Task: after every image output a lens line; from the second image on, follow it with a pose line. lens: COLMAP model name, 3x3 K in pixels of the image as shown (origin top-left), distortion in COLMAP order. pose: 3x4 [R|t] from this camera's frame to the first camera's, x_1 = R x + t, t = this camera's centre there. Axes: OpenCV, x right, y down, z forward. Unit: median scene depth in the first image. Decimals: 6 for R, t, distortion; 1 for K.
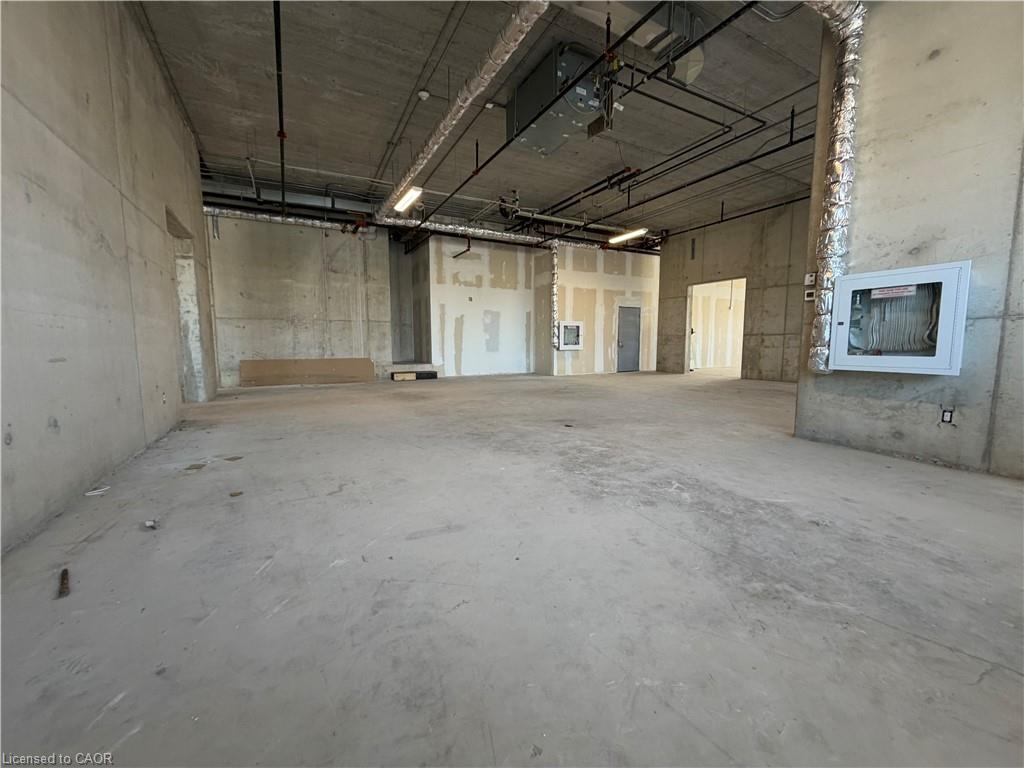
lens RADIAL K [[390.5, 0, 494.4], [0, 390.5, 378.3], [0, 0, 1]] dist [-0.007995, -0.000009]
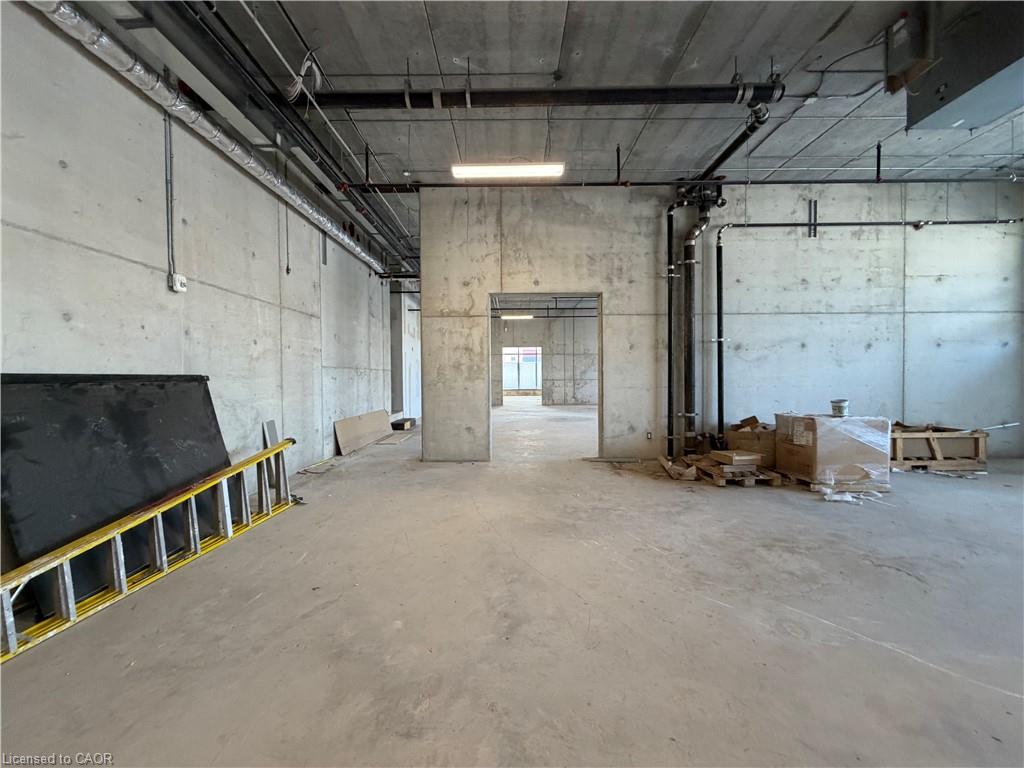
lens RADIAL K [[406.5, 0, 510.8], [0, 406.5, 380.8], [0, 0, 1]] dist [-0.000706, 0.000127]
pose [[0.465355, -0.012162, 0.885041, -0.963534], [0.089226, 0.995457, -0.033236, -0.057391], [-0.880615, 0.094436, 0.464326, 0.269063]]
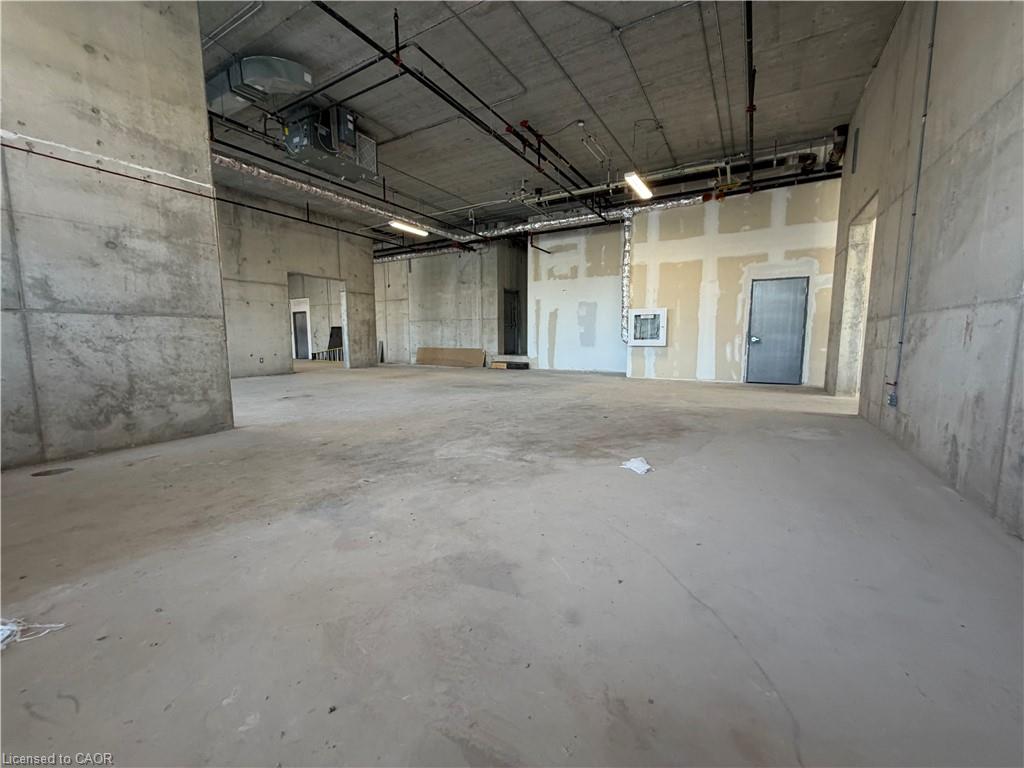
lens RADIAL K [[406.5, 0, 503.2], [0, 406.5, 393.5], [0, 0, 1]] dist [-0.000706, 0.000127]
pose [[0.523948, 0.116508, -0.843744, 0.802780], [-0.081110, 0.992924, 0.086740, -0.027203], [0.847880, 0.022988, 0.529690, 0.352692]]
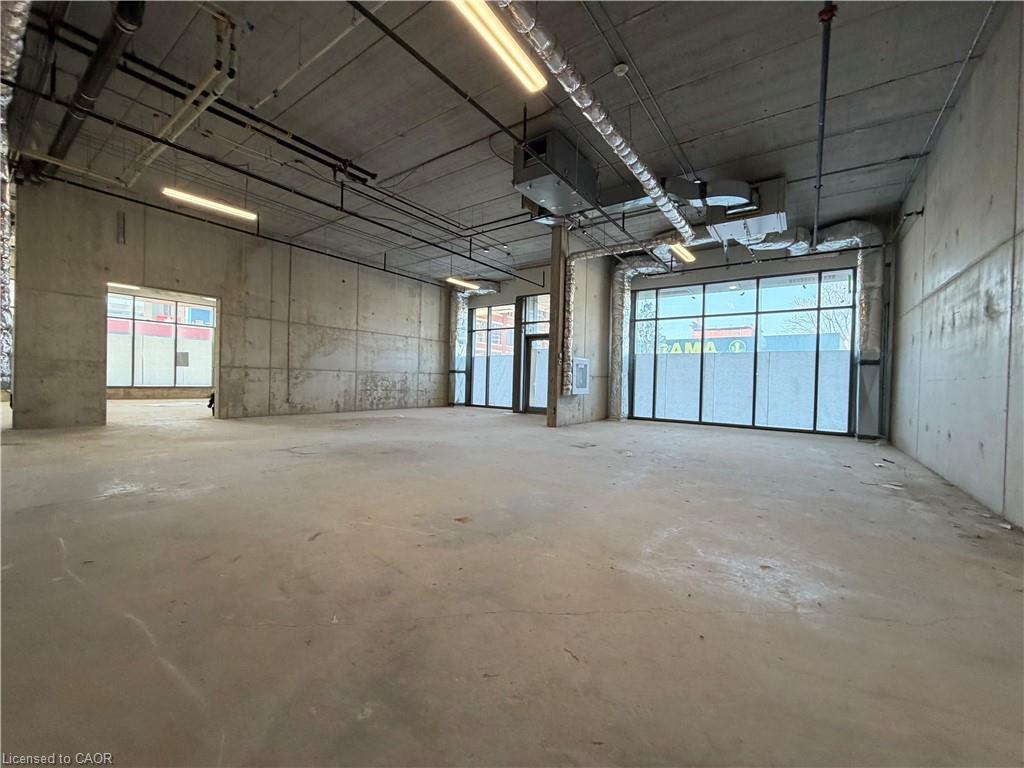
lens RADIAL K [[406.5, 0, 518.4], [0, 406.5, 378.1], [0, 0, 1]] dist [-0.000706, 0.000127]
pose [[-0.453766, -0.002067, 0.891119, -0.401495], [0.058784, 0.997750, 0.032247, -0.072454], [-0.889180, 0.067016, -0.452623, 0.777549]]
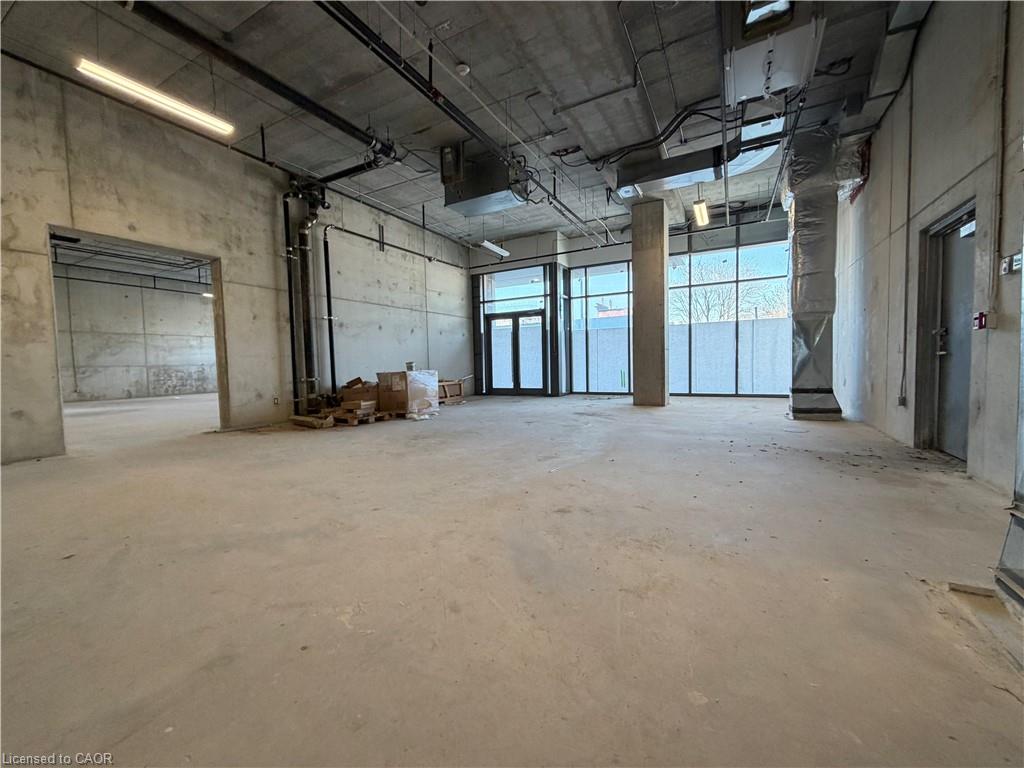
lens RADIAL K [[406.5, 0, 514.1], [0, 406.5, 378.2], [0, 0, 1]] dist [-0.000706, 0.000127]
pose [[-0.561543, -0.014616, 0.827319, -1.088237], [0.104768, 0.990541, 0.088611, -0.031686], [-0.820788, 0.136435, -0.554700, 0.421063]]
